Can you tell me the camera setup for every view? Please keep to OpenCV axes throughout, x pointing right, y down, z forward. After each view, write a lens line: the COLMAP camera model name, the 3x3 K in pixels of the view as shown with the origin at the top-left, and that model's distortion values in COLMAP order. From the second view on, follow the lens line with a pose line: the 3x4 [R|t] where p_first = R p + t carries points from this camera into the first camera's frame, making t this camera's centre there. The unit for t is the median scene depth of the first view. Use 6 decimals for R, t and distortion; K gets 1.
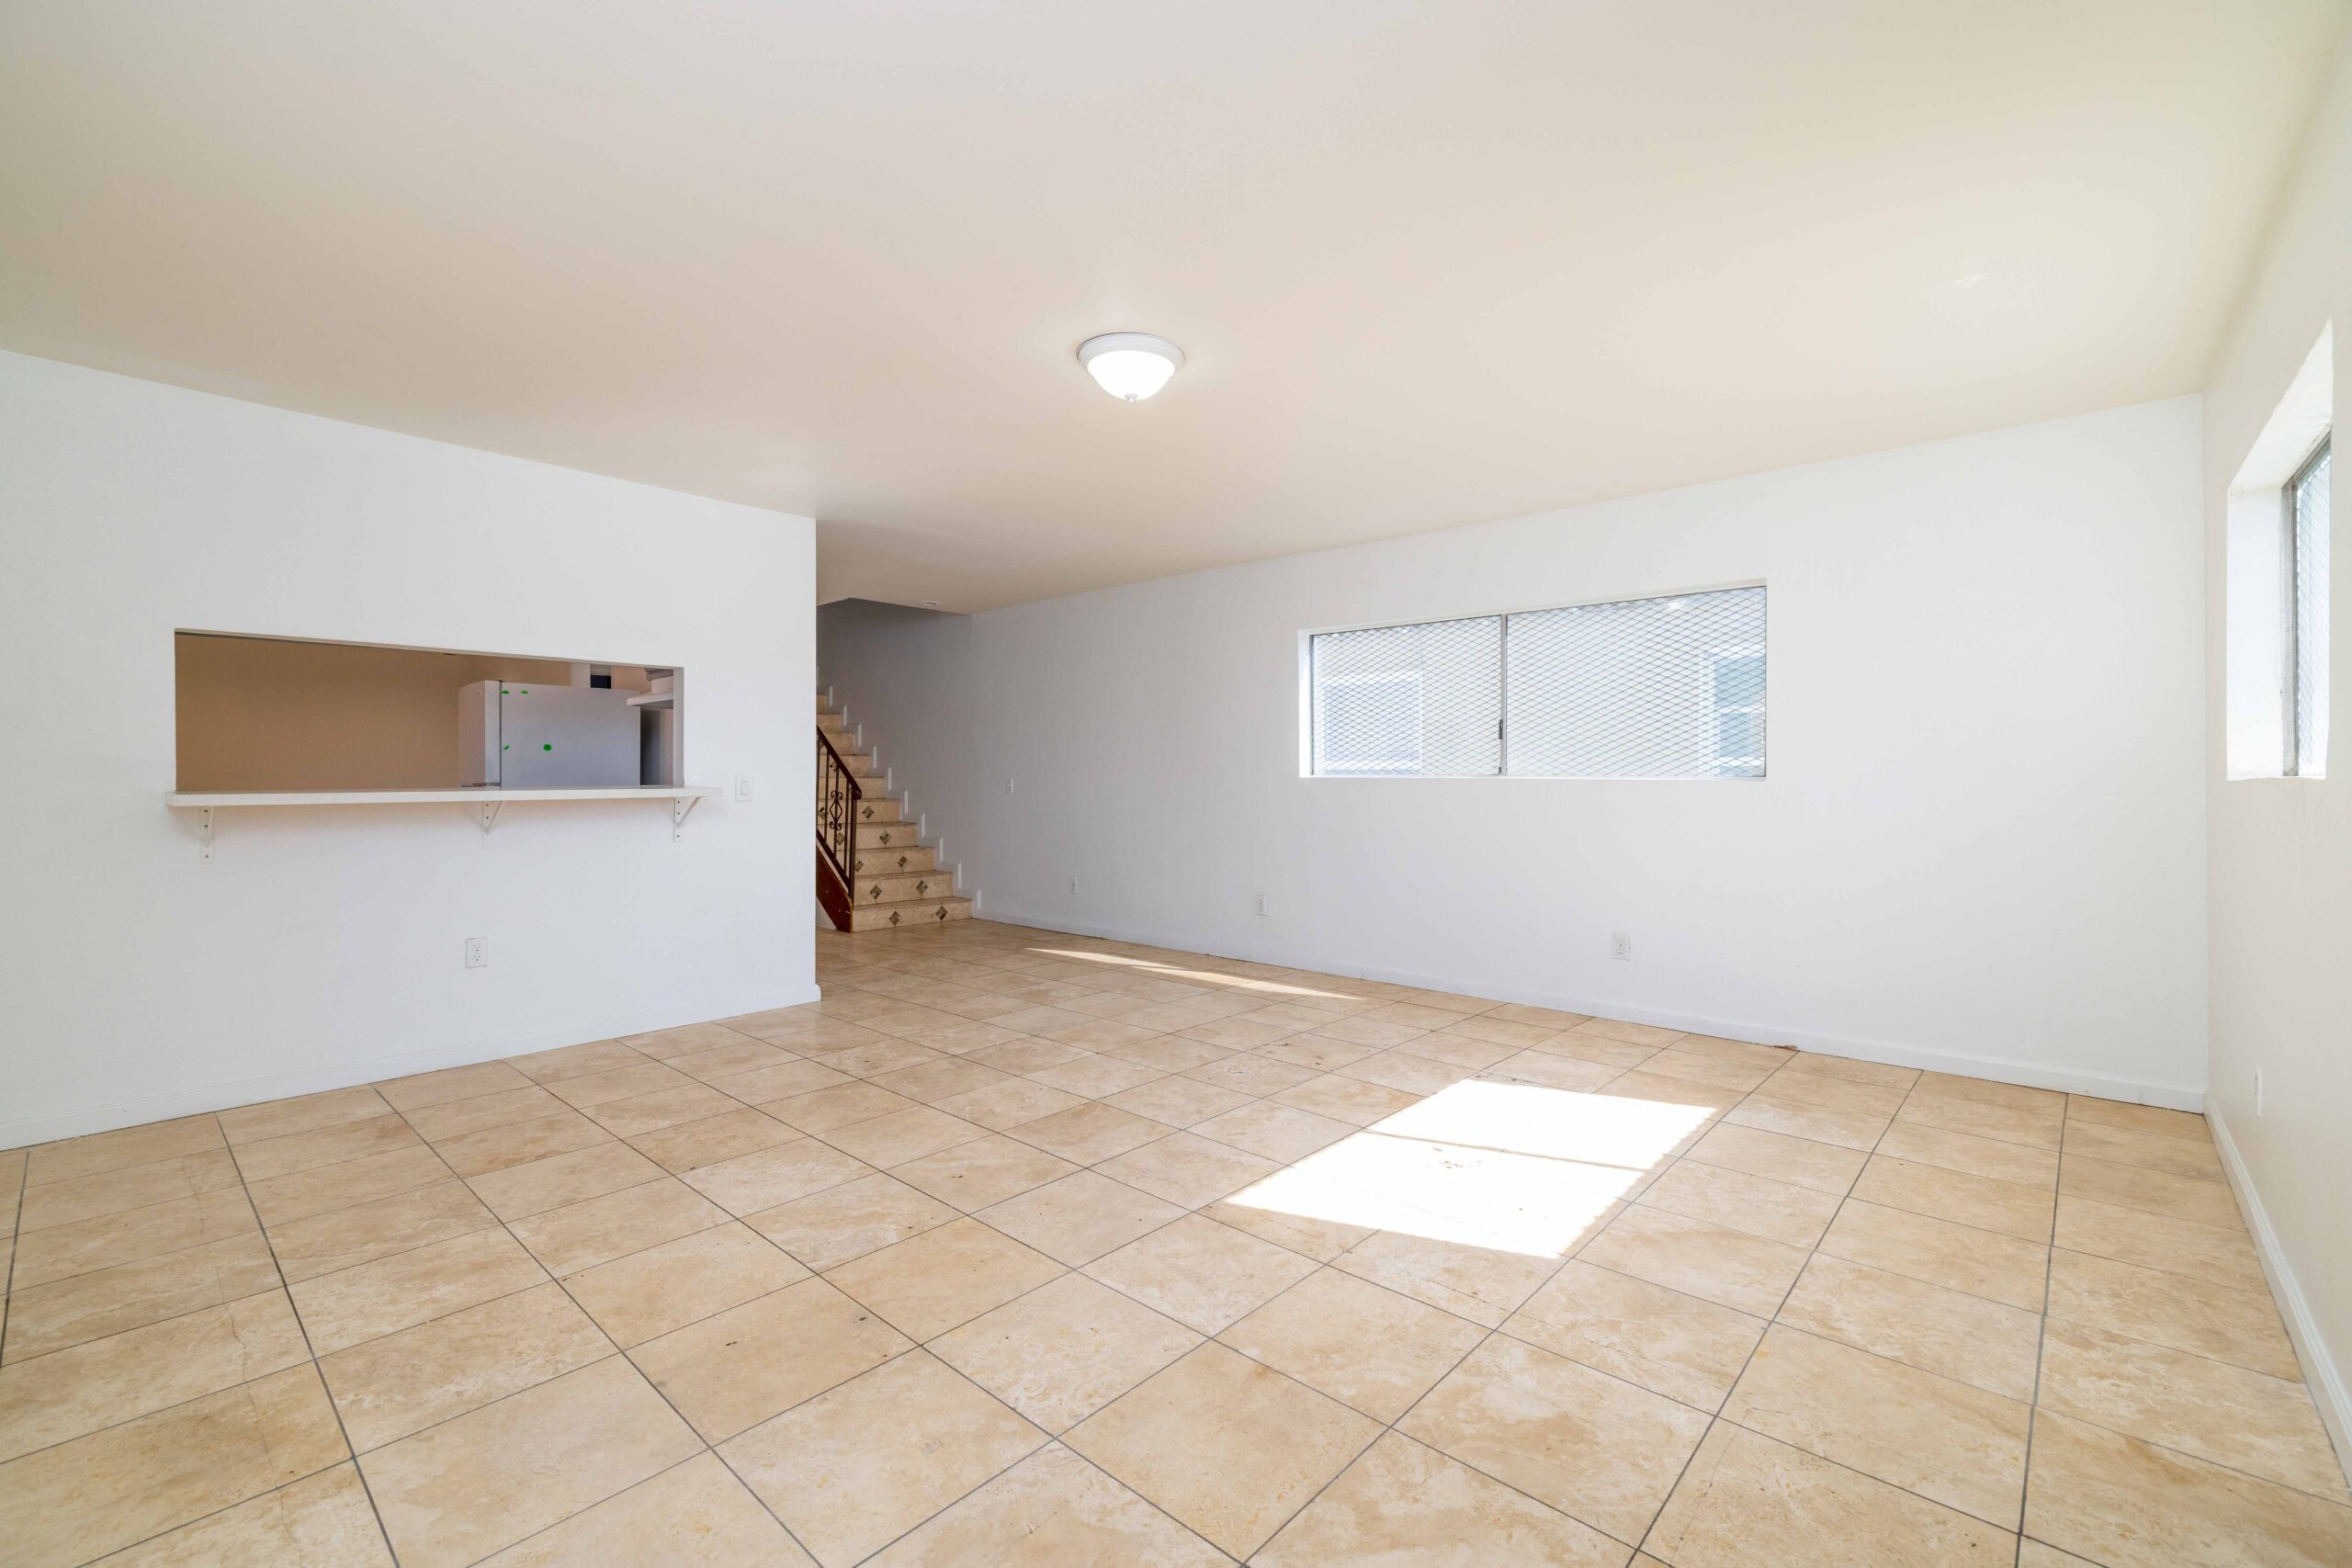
lens RADIAL K [[1012.8, 0, 1176.0], [0, 1012.8, 784.0], [0, 0, 1]] dist [-0.000389, 0.000254]
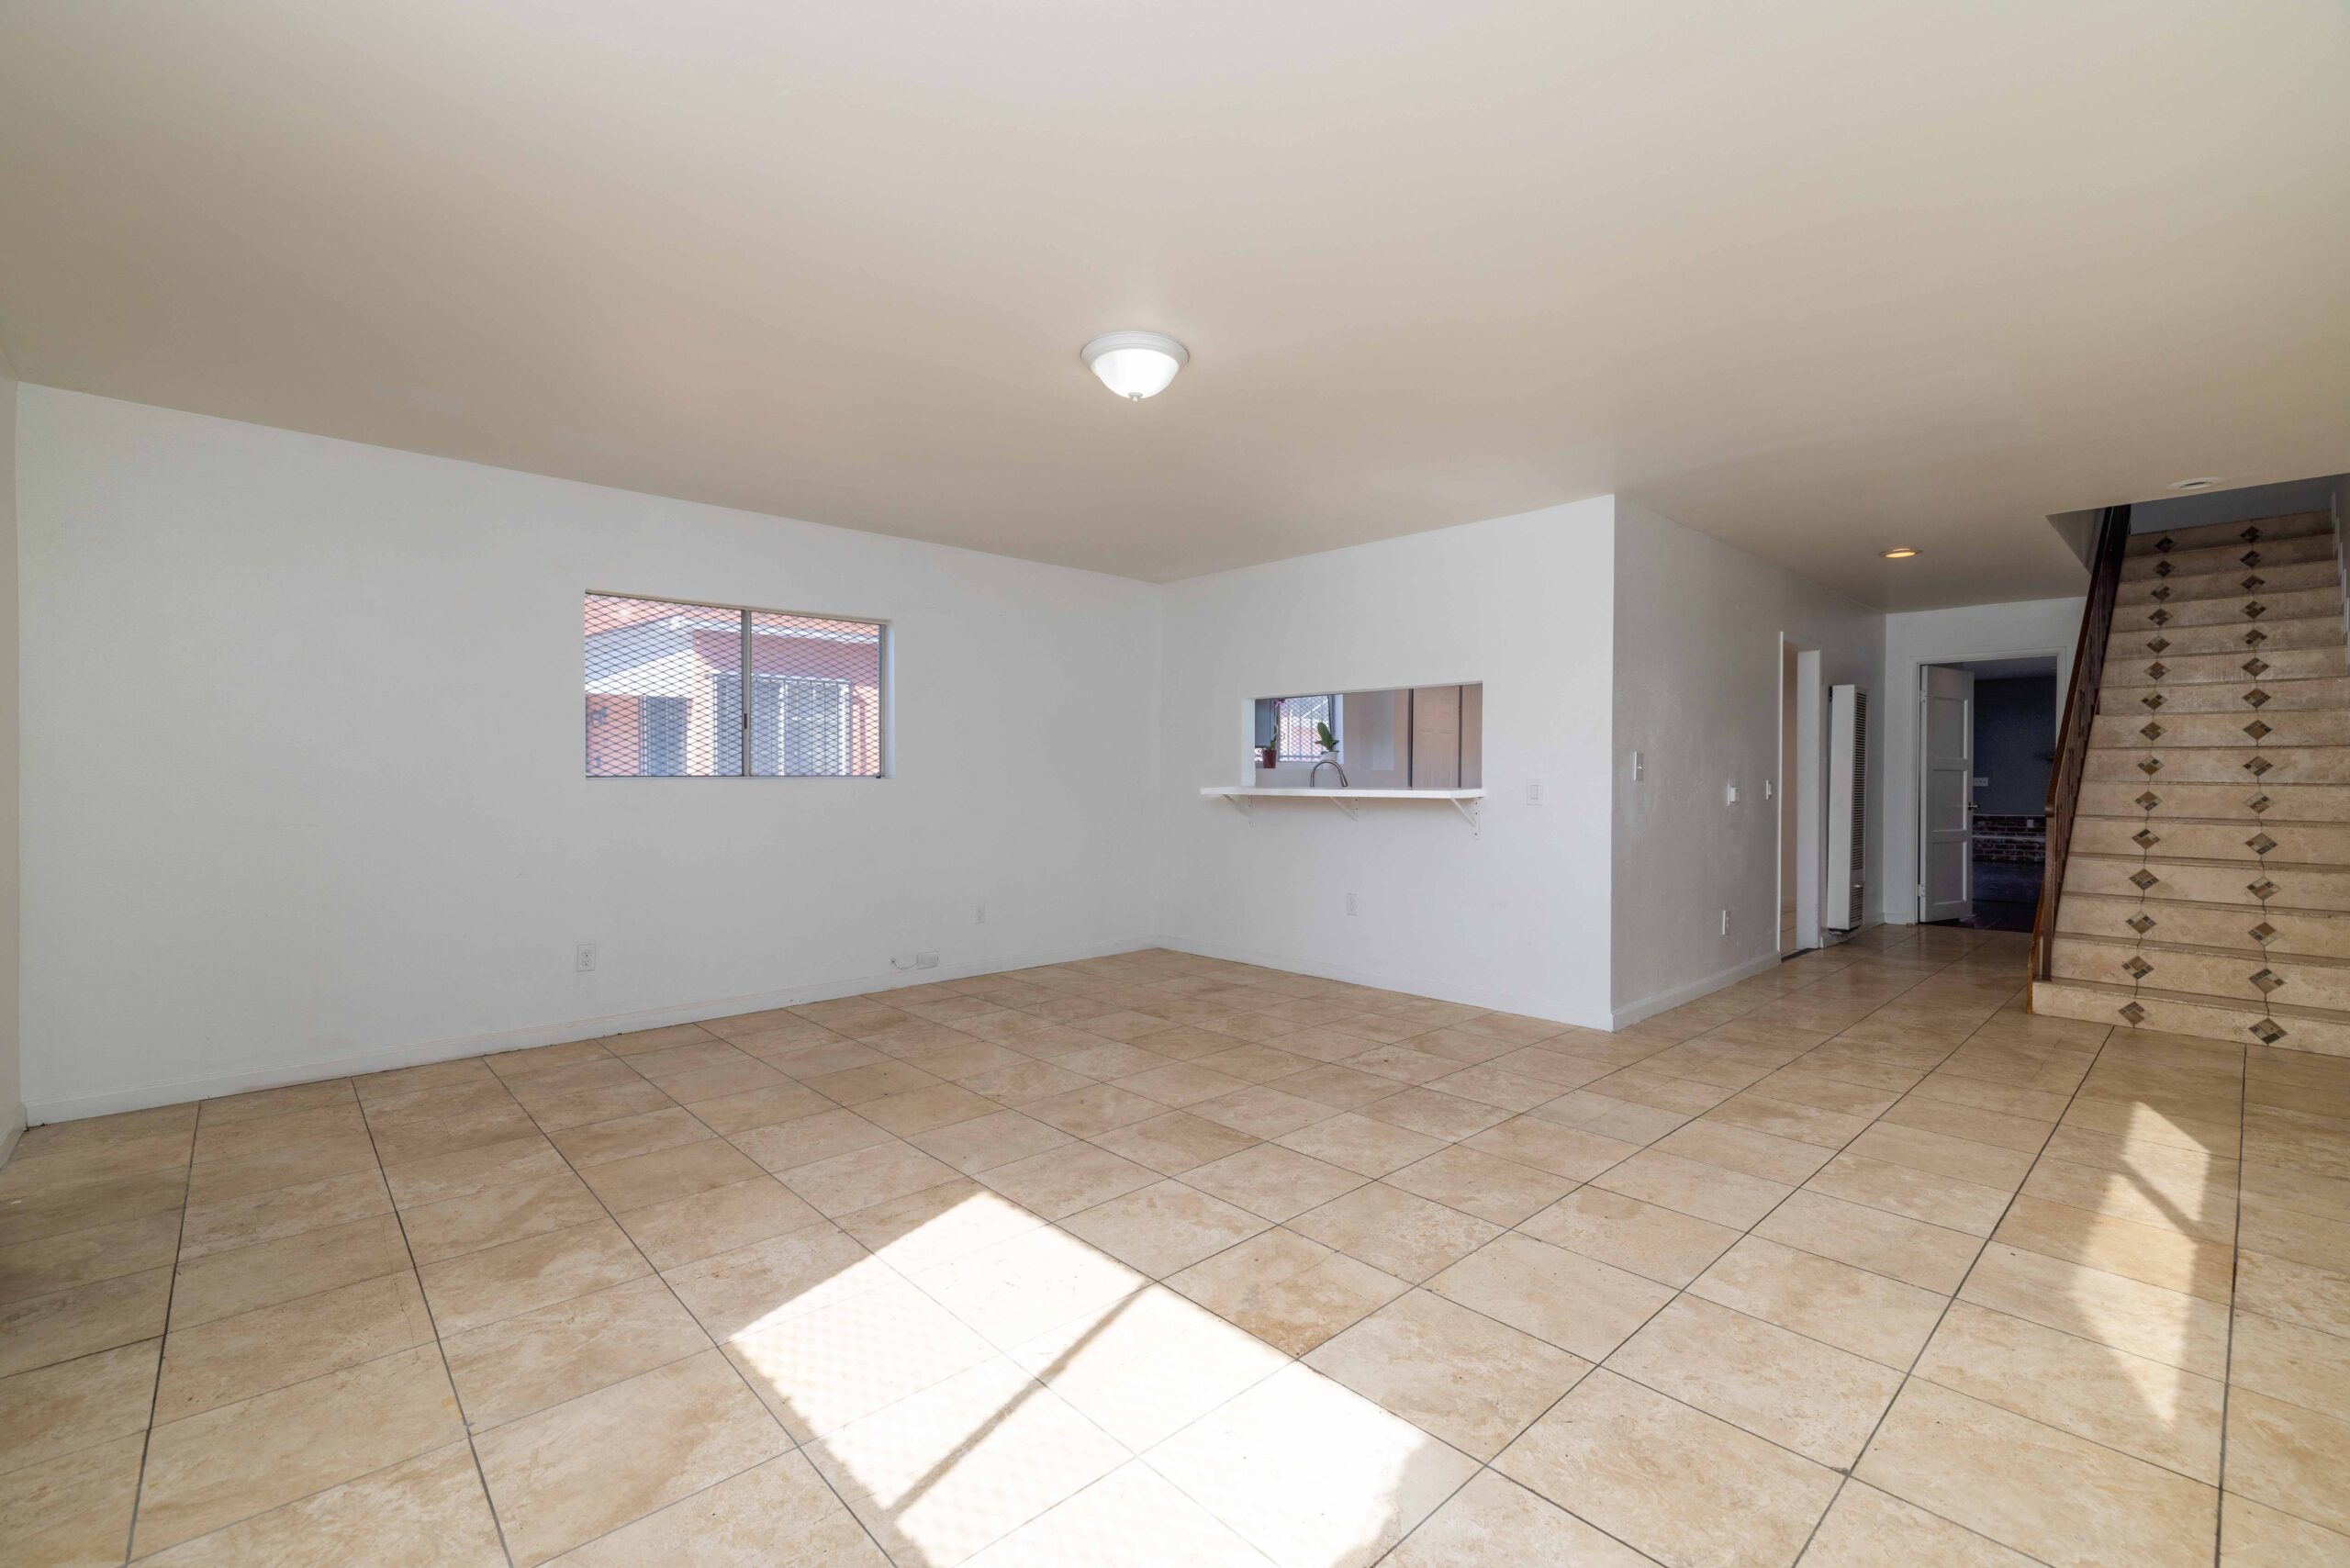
lens RADIAL K [[1012.0, 0, 1175.0], [0, 1012.0, 784.0], [0, 0, 1]] dist [-0.000389, 0.000254]
pose [[-0.095145, 0.009459, -0.995418, 1.016183], [-0.011252, 0.999881, 0.010577, -0.018084], [0.995400, 0.012207, -0.095027, 1.234993]]
